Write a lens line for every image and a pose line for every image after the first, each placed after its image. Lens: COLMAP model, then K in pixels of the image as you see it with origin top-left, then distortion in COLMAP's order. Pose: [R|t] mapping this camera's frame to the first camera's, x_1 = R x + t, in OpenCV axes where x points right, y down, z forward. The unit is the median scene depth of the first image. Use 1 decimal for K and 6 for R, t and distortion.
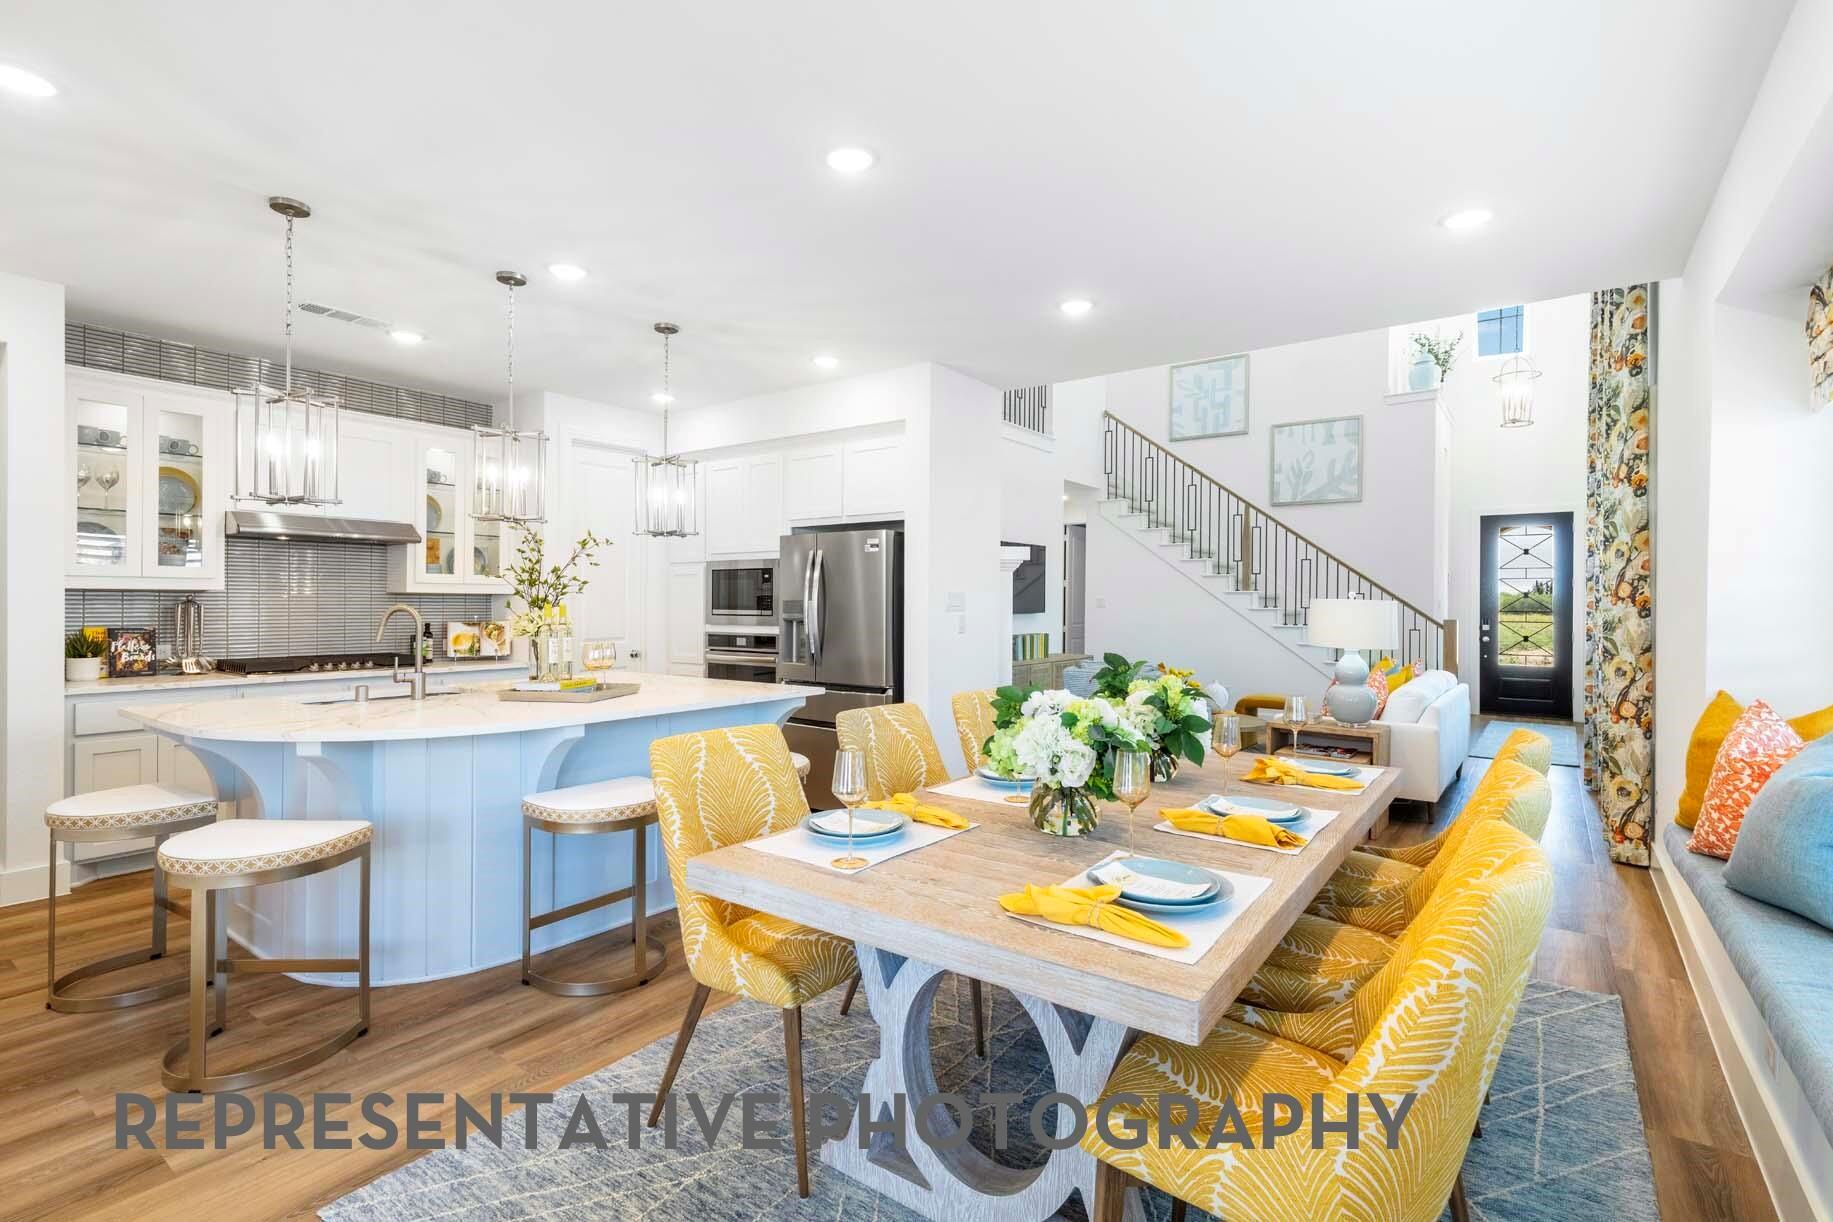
lens RADIAL K [[835.3, 0, 916.5], [0, 835.3, 611.0], [0, 0, 1]] dist [-0.009912, 0.000083]
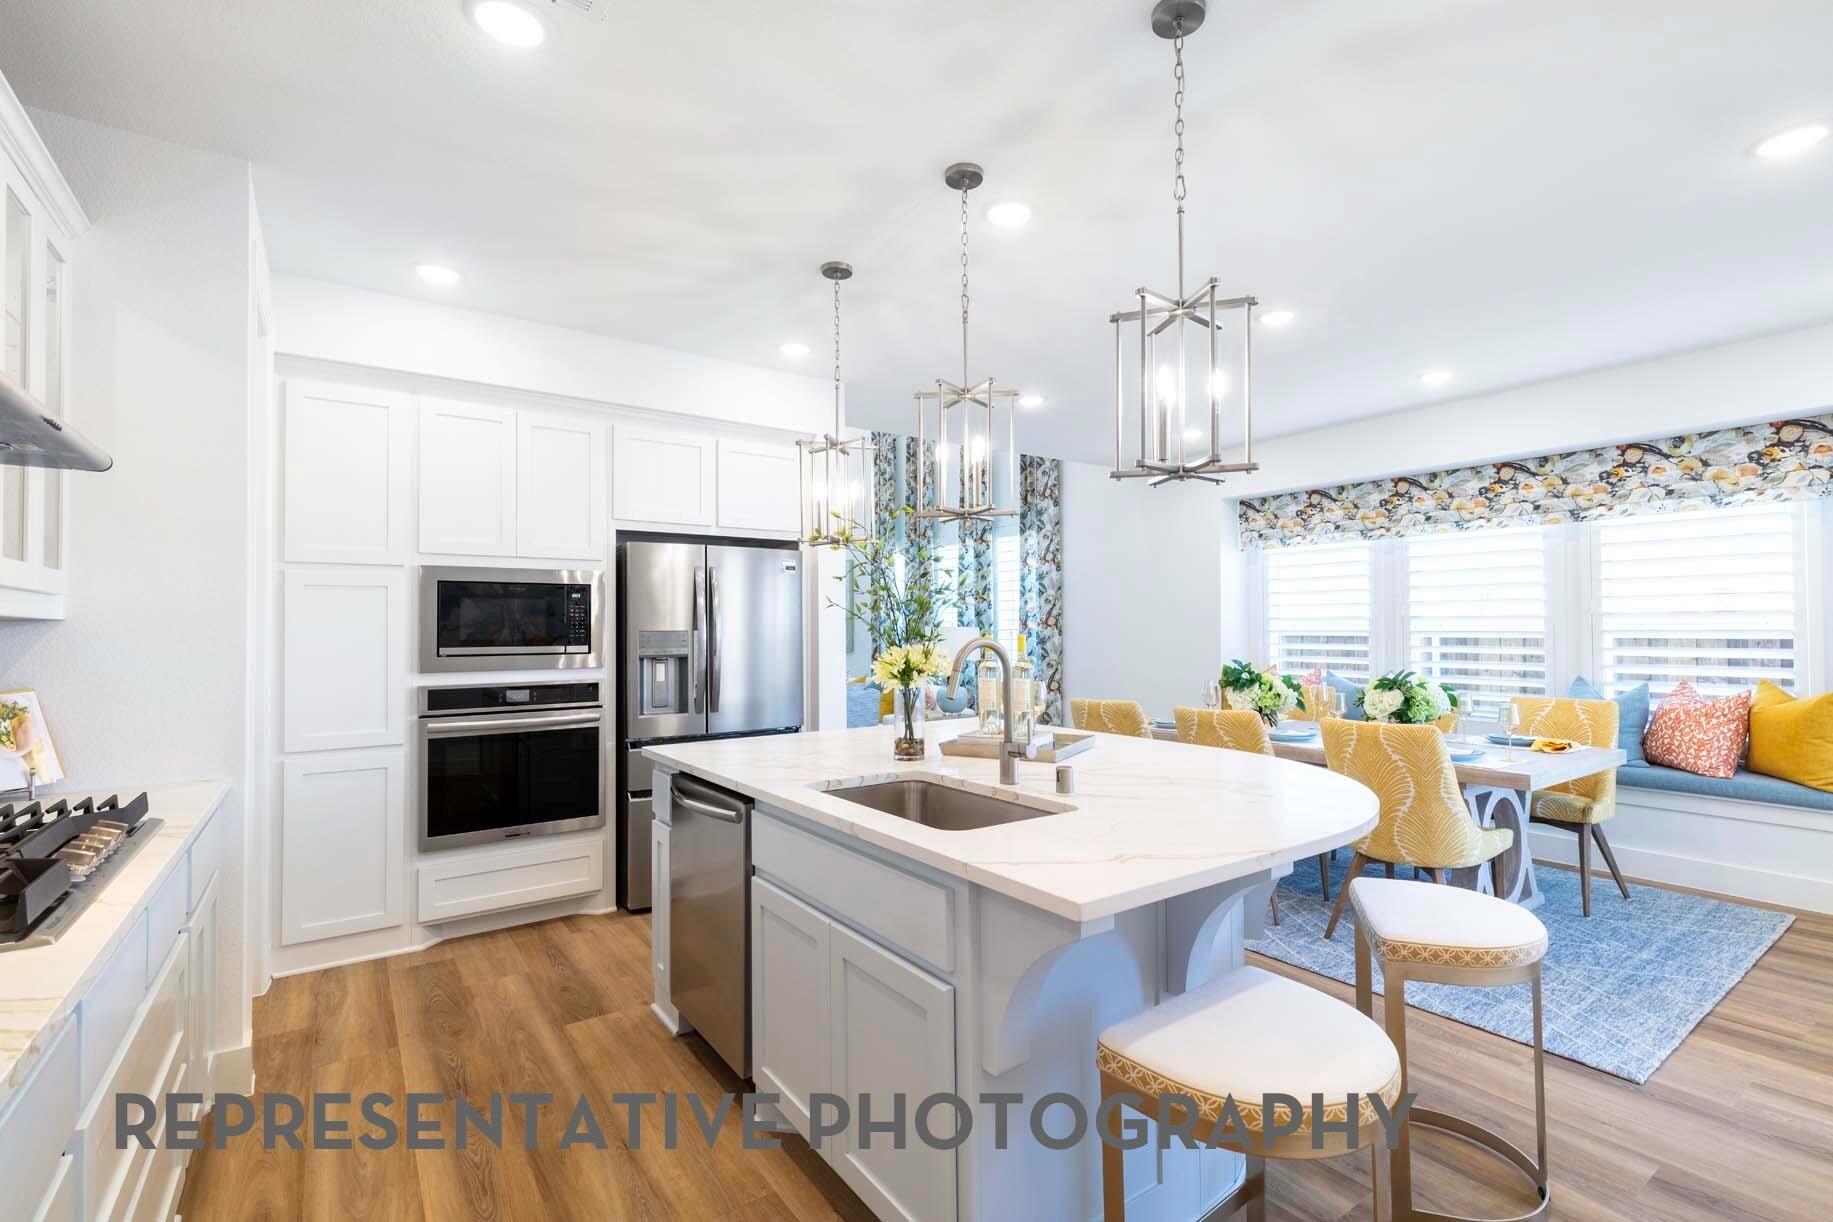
lens RADIAL K [[835.3, 0, 916.5], [0, 835.3, 611.0], [0, 0, 1]] dist [-0.009912, 0.000083]
pose [[0.317240, 0.017376, 0.948186, -0.916661], [0.016441, 0.999581, -0.023819, -0.010717], [-0.948203, 0.023145, 0.316821, 0.648056]]
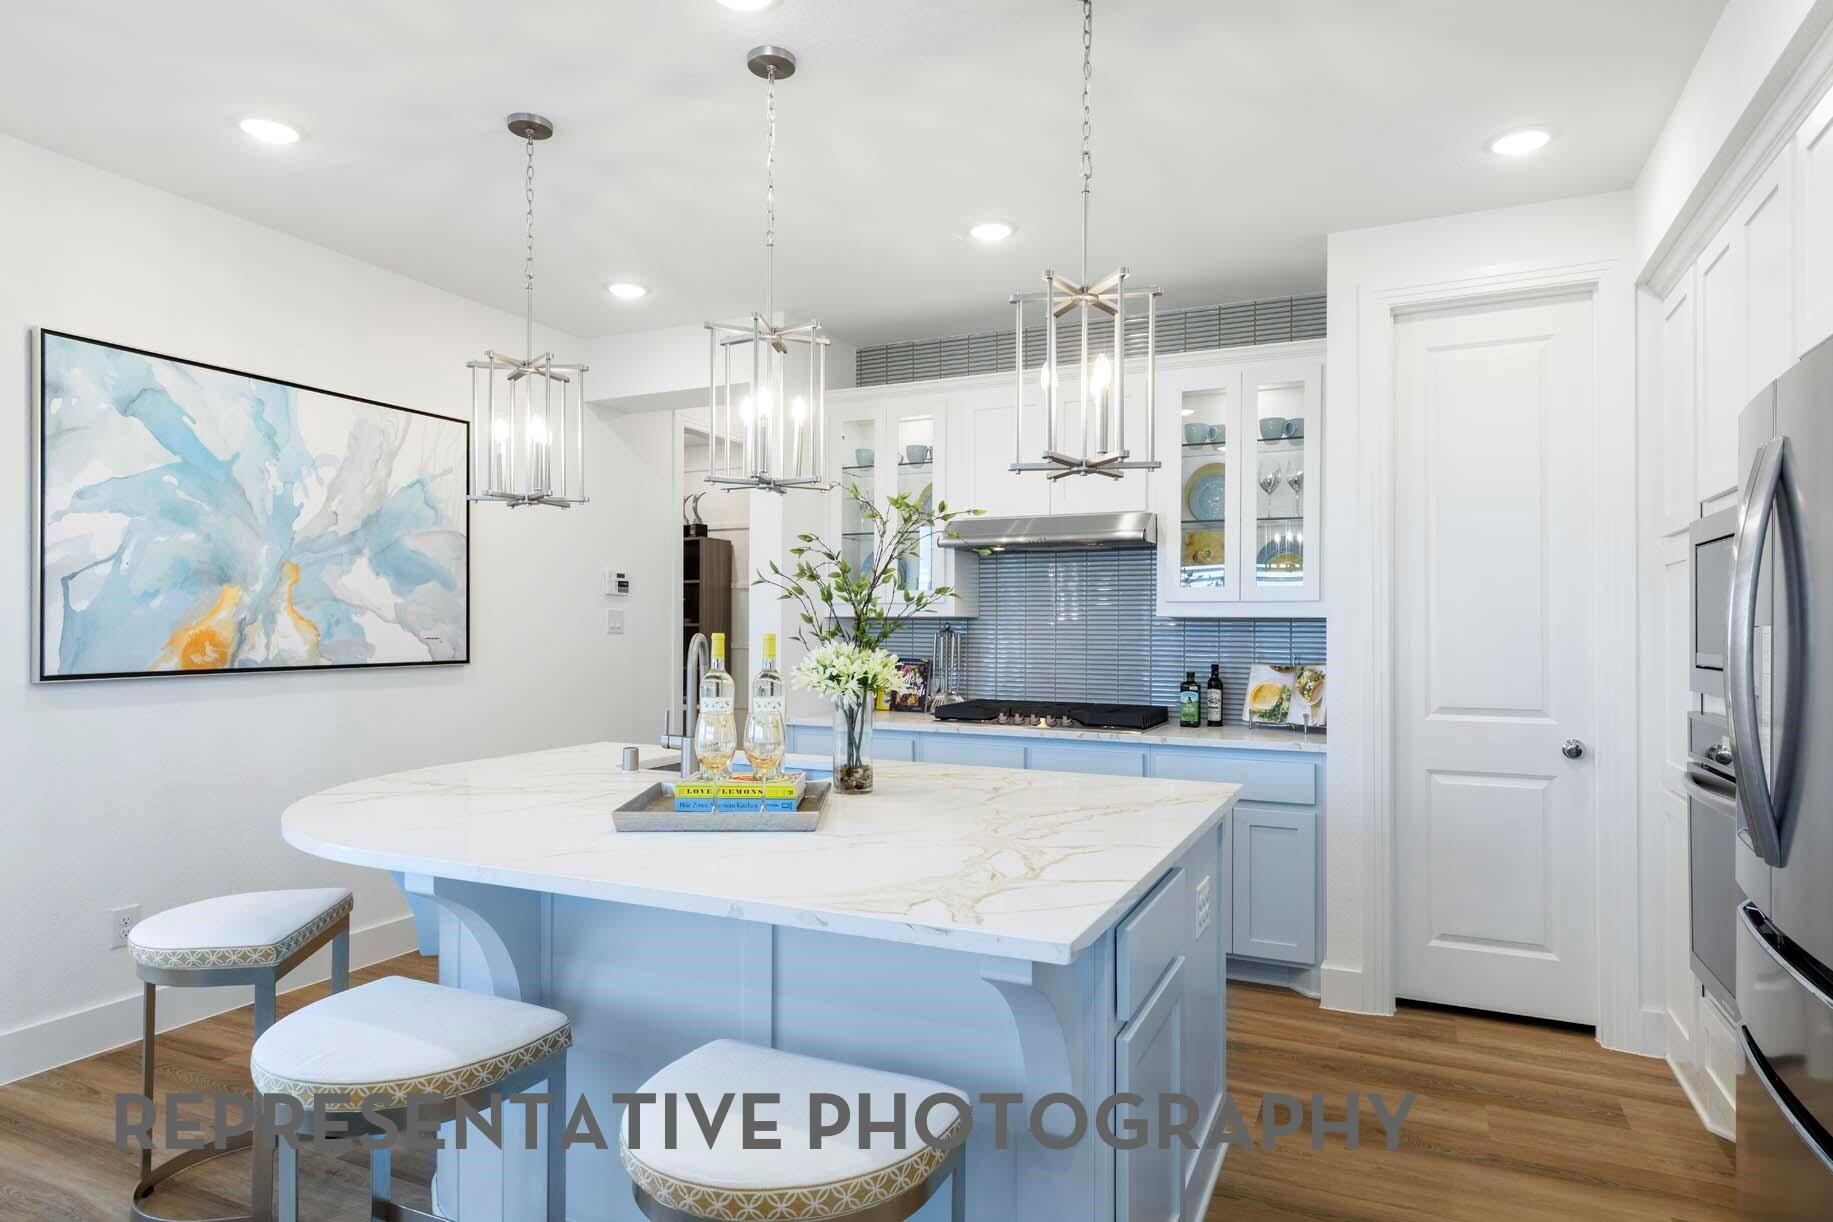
lens RADIAL K [[1045.5, 0, 916.5], [0, 1045.5, 611.0], [0, 0, 1]] dist [-0.001123, -0.001197]
pose [[0.190090, -0.018540, -0.981592, 0.189272], [-0.011638, 0.999709, -0.021136, -0.007819], [0.981698, 0.015442, 0.189819, 0.758594]]
